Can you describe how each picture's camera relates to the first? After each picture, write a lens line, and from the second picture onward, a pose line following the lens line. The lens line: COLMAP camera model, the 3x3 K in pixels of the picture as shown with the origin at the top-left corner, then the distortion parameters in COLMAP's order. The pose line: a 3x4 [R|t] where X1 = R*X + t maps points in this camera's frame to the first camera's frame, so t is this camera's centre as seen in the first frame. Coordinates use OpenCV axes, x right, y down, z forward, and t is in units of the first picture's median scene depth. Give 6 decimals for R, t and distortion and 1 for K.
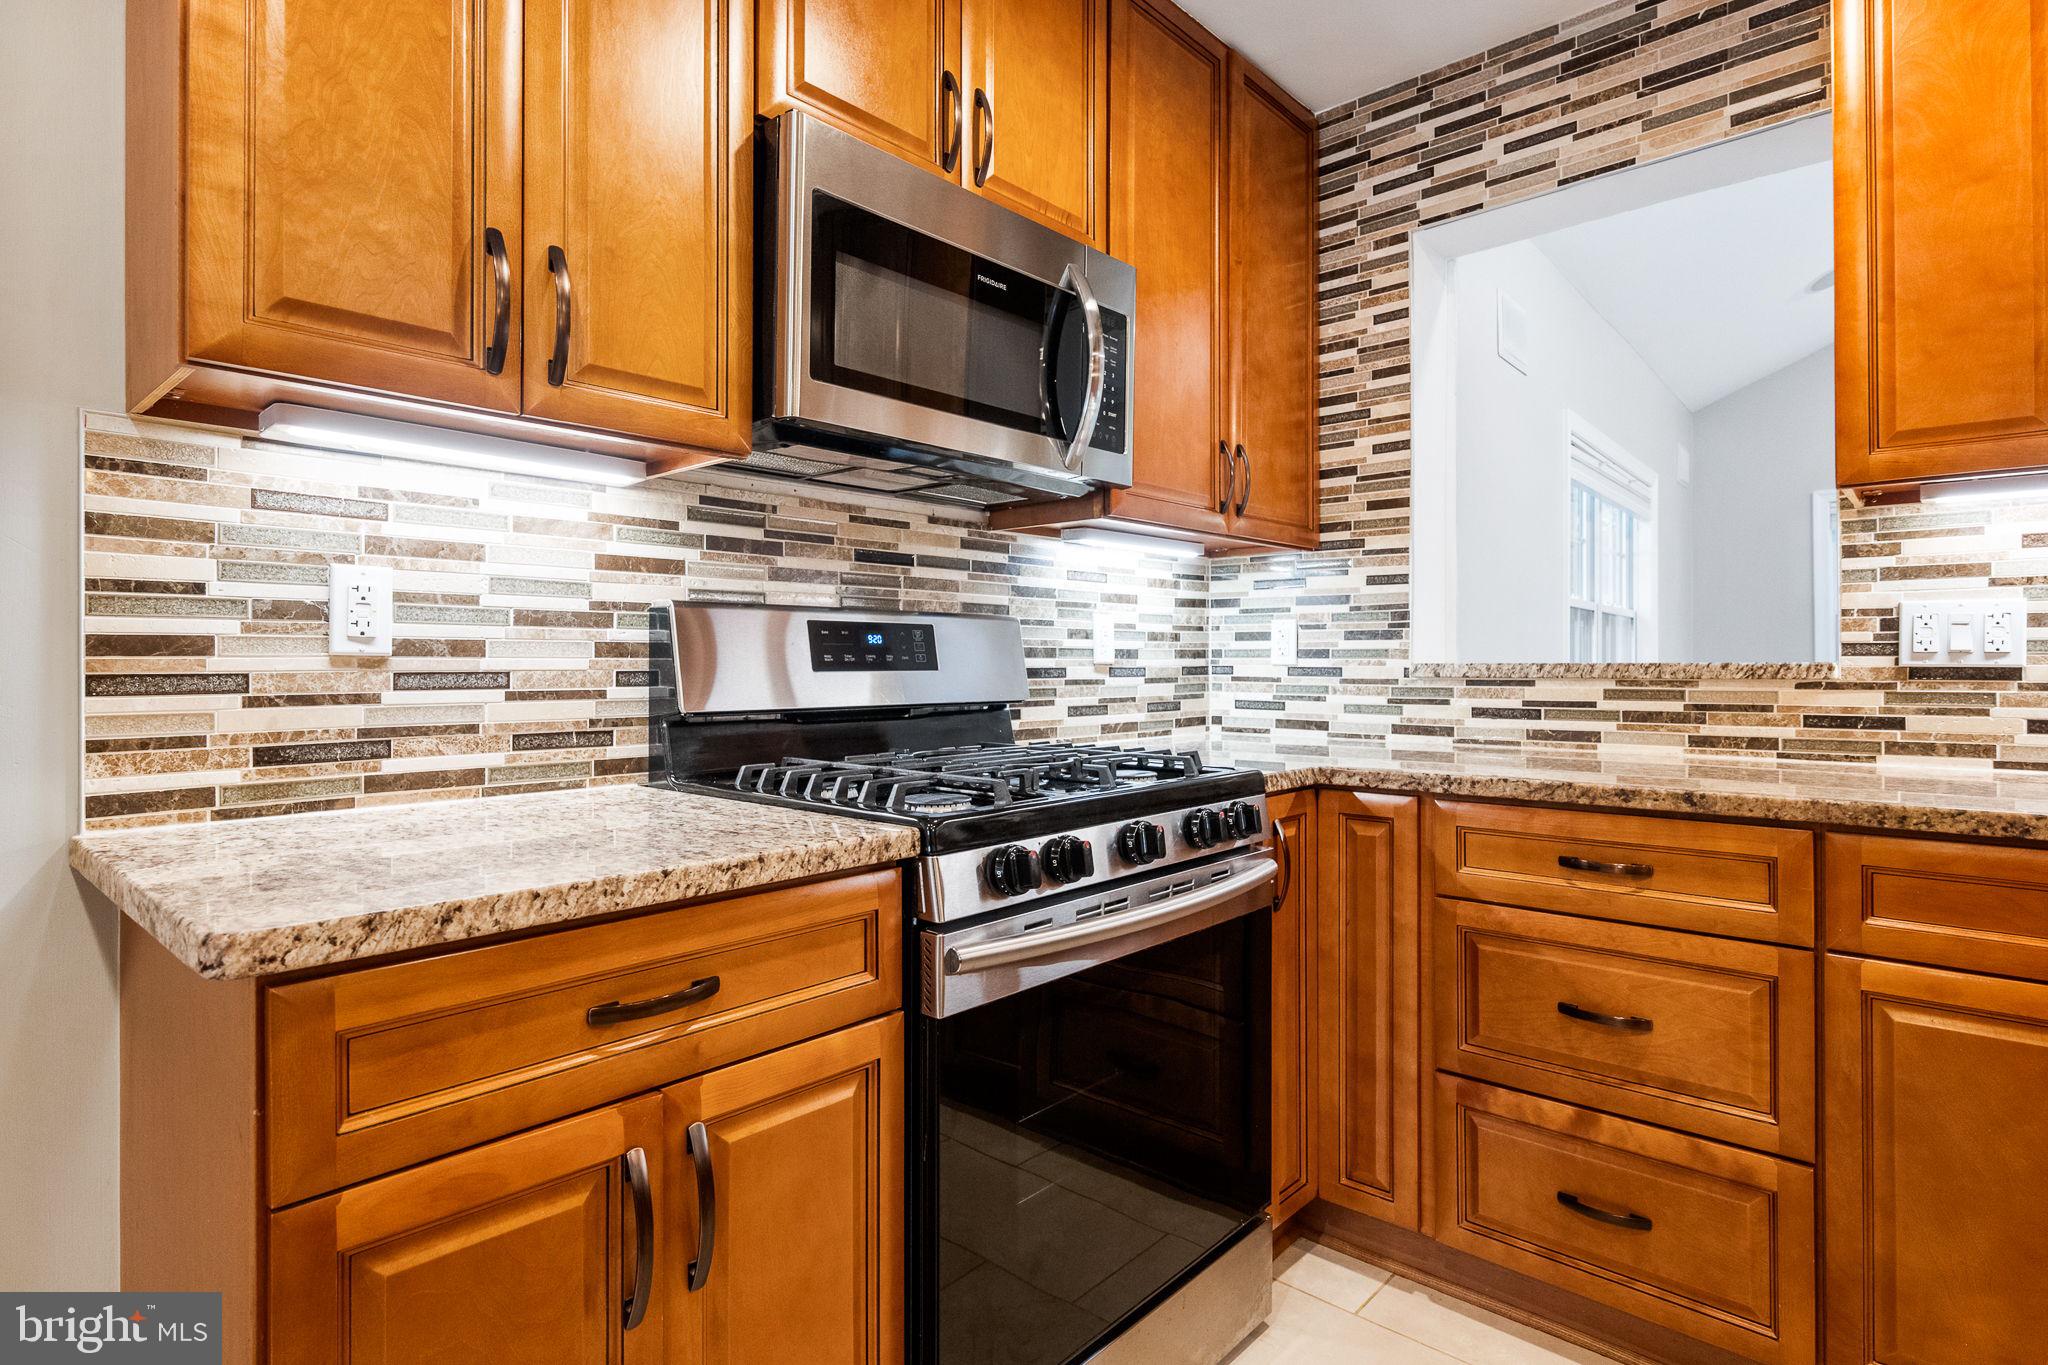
lens RADIAL K [[1058.9, 0, 1020.4], [0, 1058.9, 670.3], [0, 0, 1]] dist [0.004664, 0.000640]
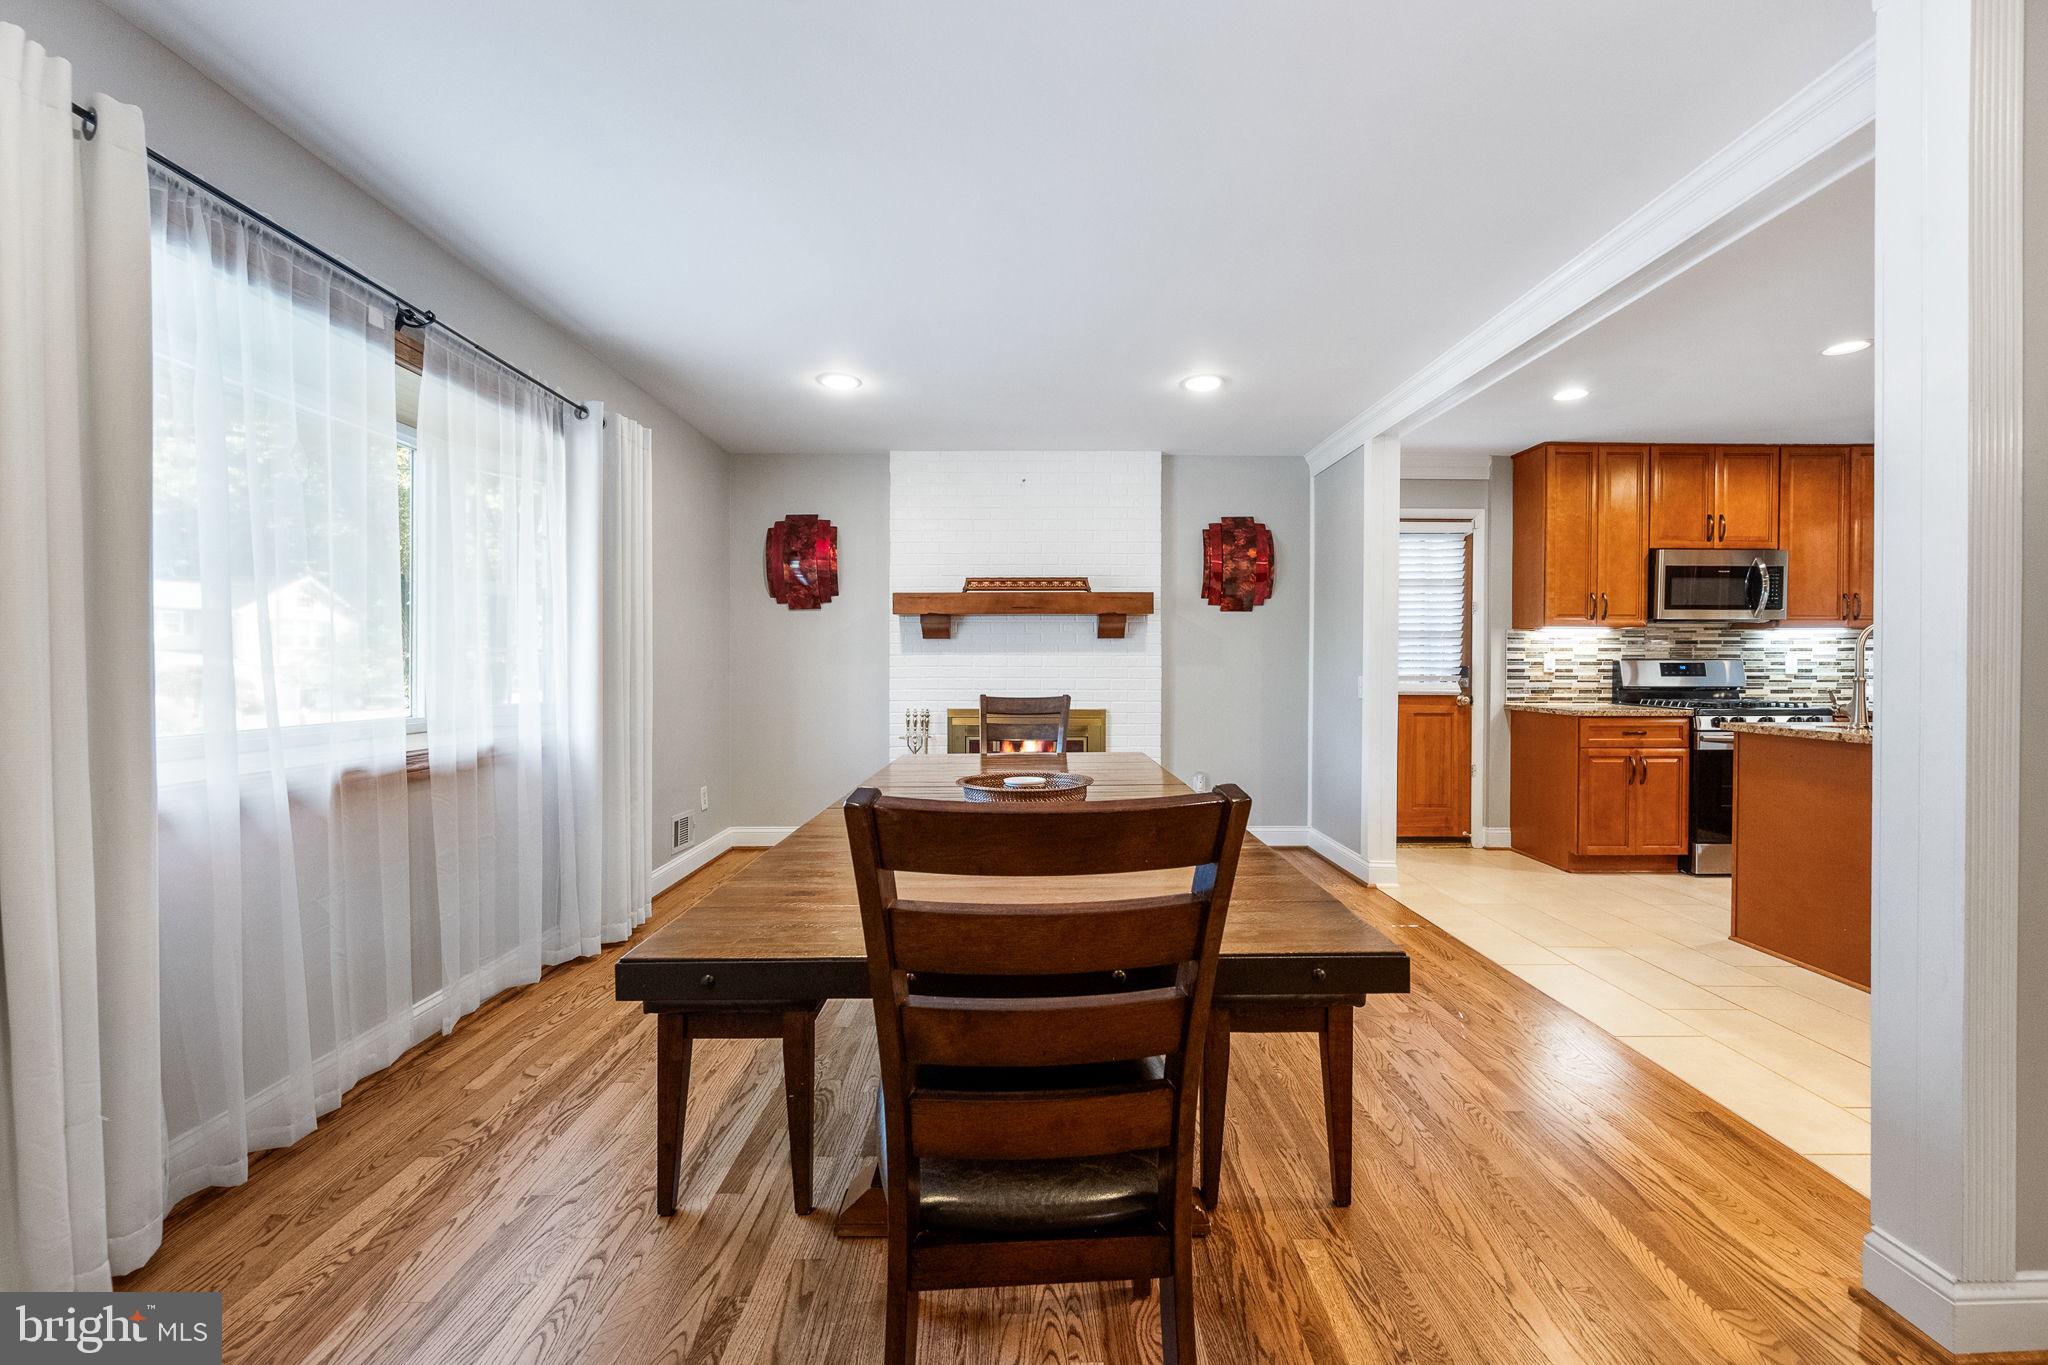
lens RADIAL K [[809.3, 0, 1037.8], [0, 809.3, 673.1], [0, 0, 1]] dist [-0.001156, 0.000116]
pose [[0.689558, 0.007980, -0.724186, 0.394018], [-0.006665, 0.999967, 0.004672, -0.010385], [0.724200, 0.001605, 0.689589, -2.860419]]
